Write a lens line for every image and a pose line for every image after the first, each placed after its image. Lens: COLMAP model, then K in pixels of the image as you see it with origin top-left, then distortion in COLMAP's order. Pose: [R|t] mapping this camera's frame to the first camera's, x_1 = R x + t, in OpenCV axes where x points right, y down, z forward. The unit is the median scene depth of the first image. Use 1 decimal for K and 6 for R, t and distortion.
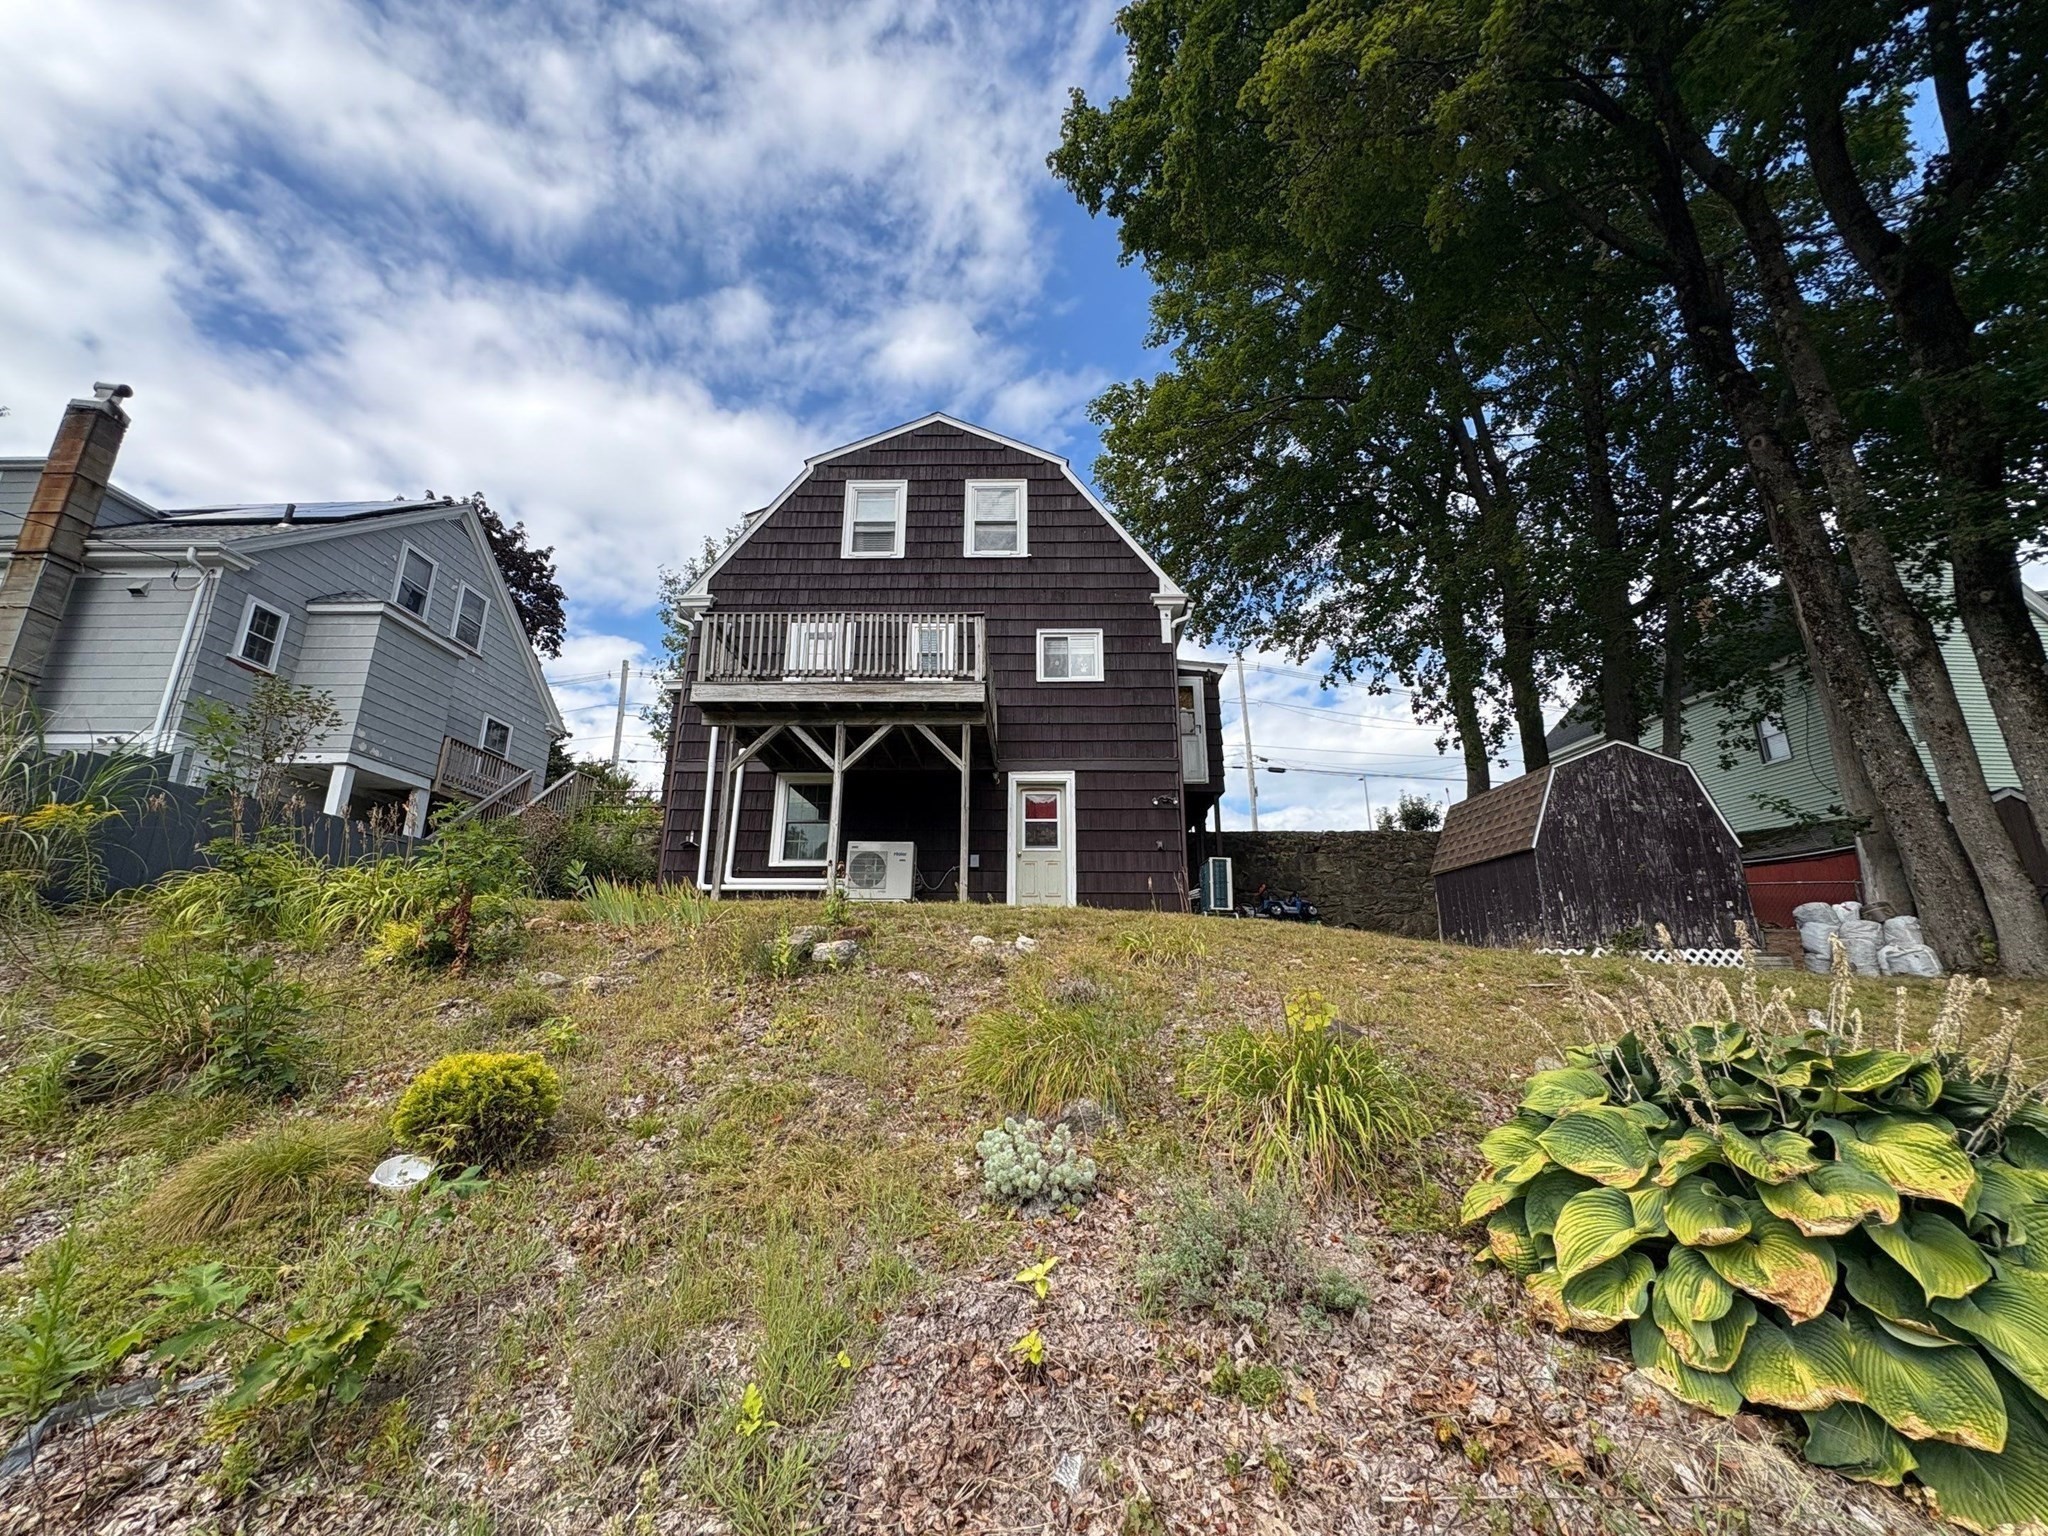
lens RADIAL K [[758.7, 0, 1032.4], [0, 758.7, 771.3], [0, 0, 1]] dist [-0.000548, 0.000056]
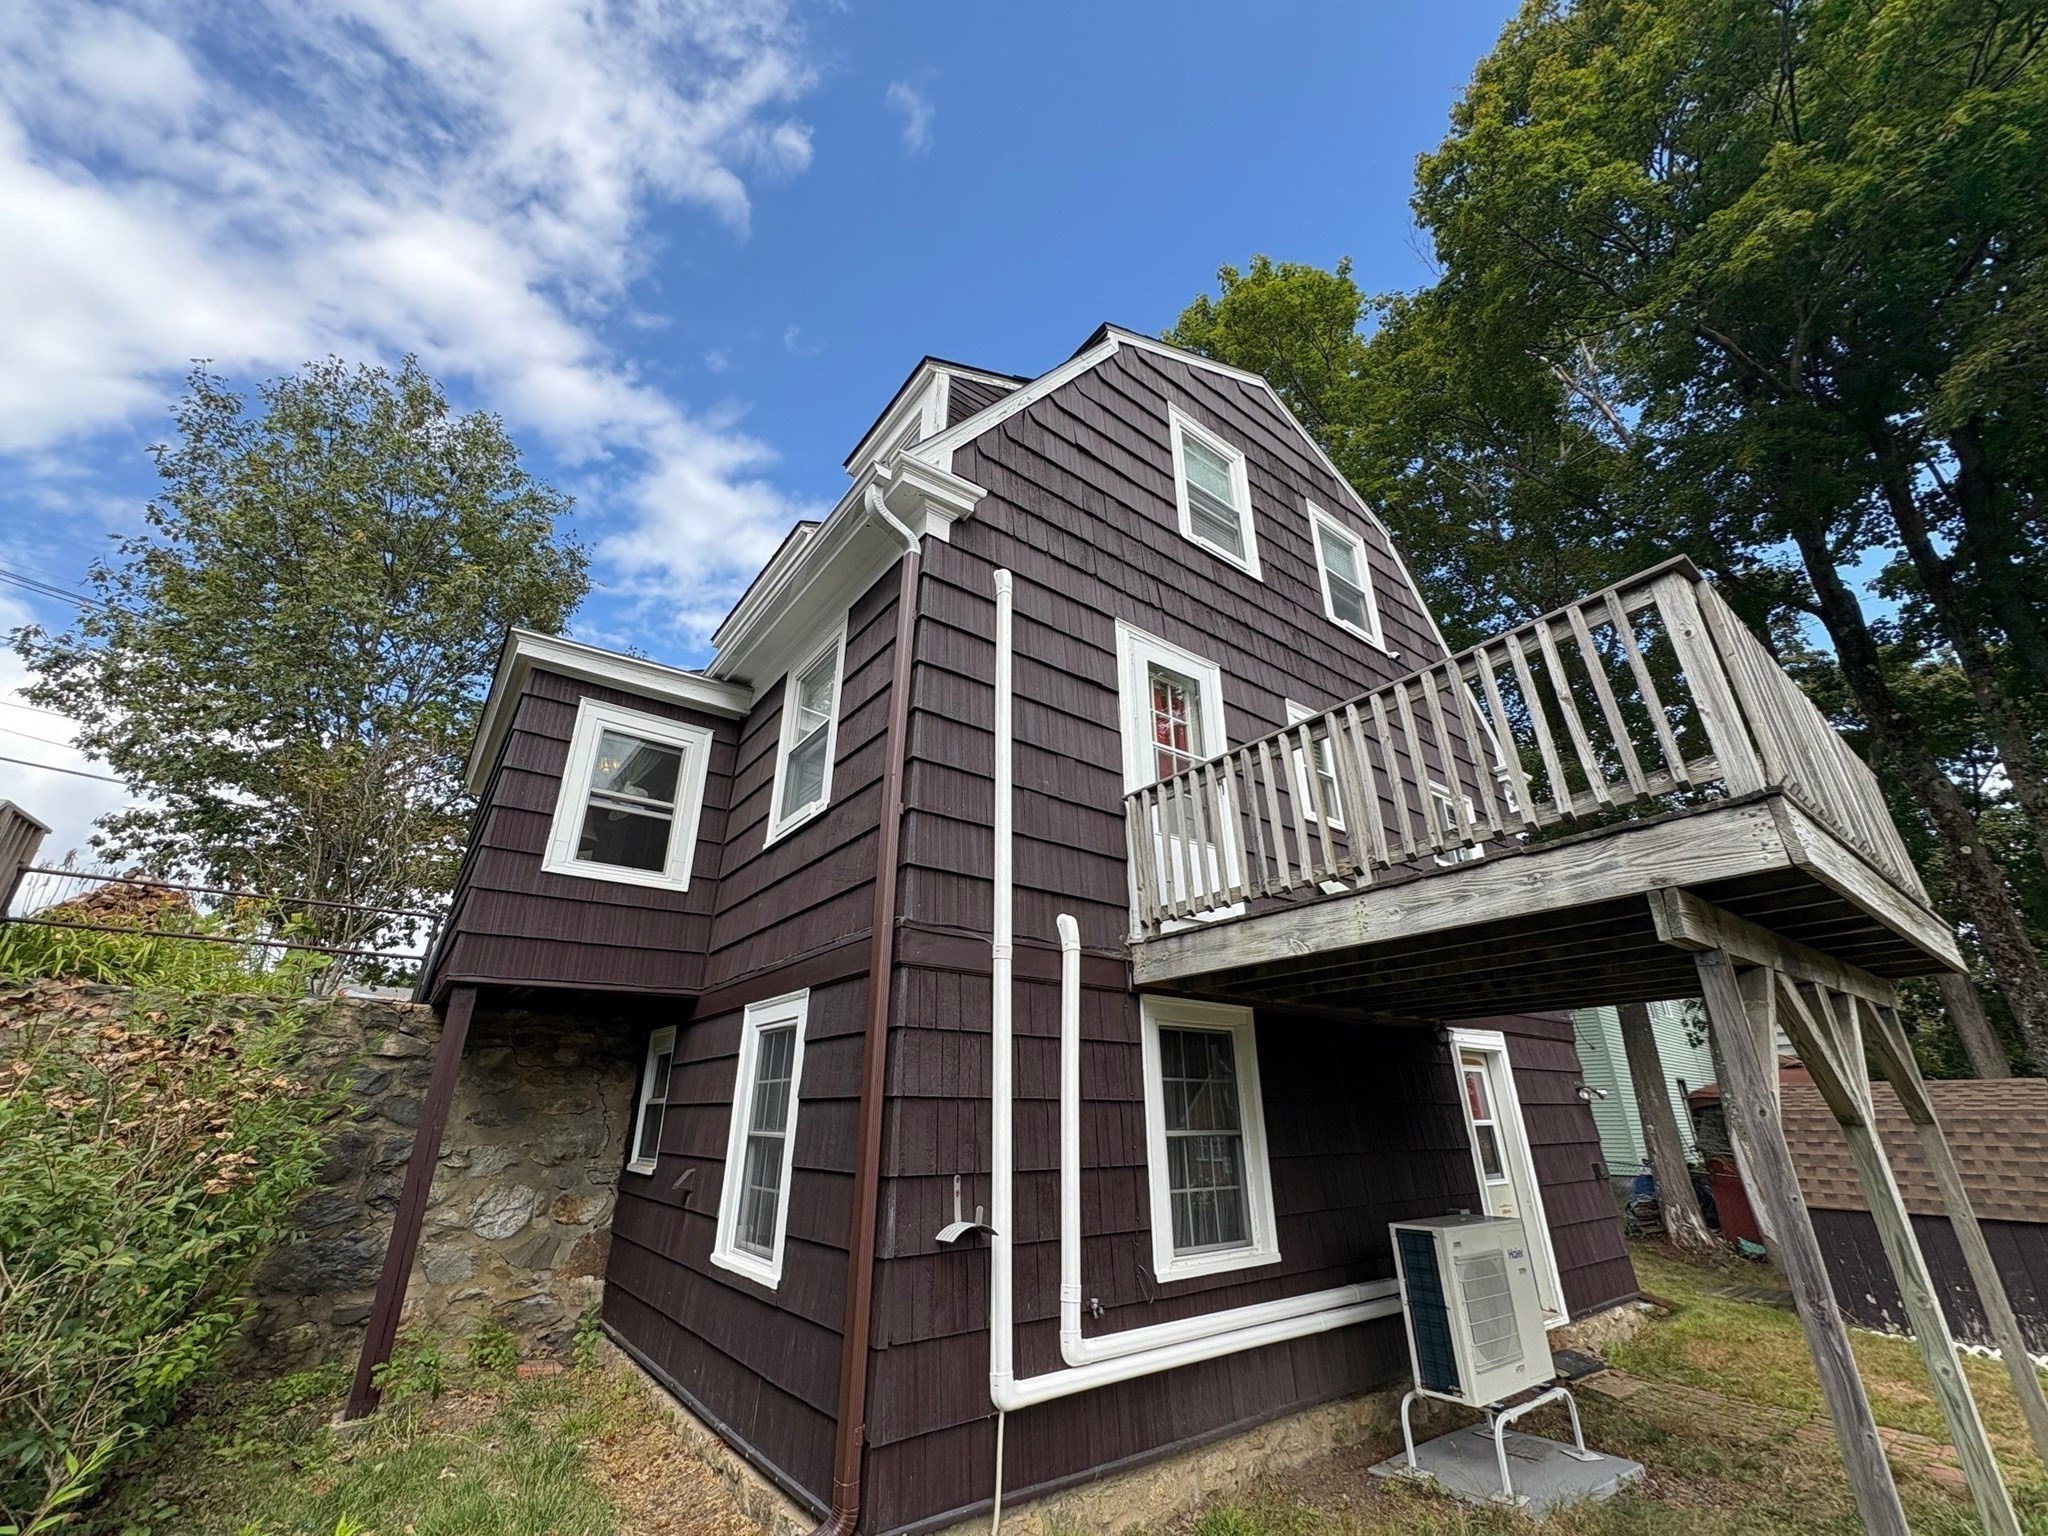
lens RADIAL K [[811.9, 0, 1024.0], [0, 811.9, 767.5], [0, 0, 1]] dist [-0.000120, 0.000113]
pose [[0.795787, 0.234628, 0.558276, -0.588876], [-0.153959, 0.969988, -0.188200, -0.020891], [-0.585678, 0.063816, 0.808027, 0.645397]]
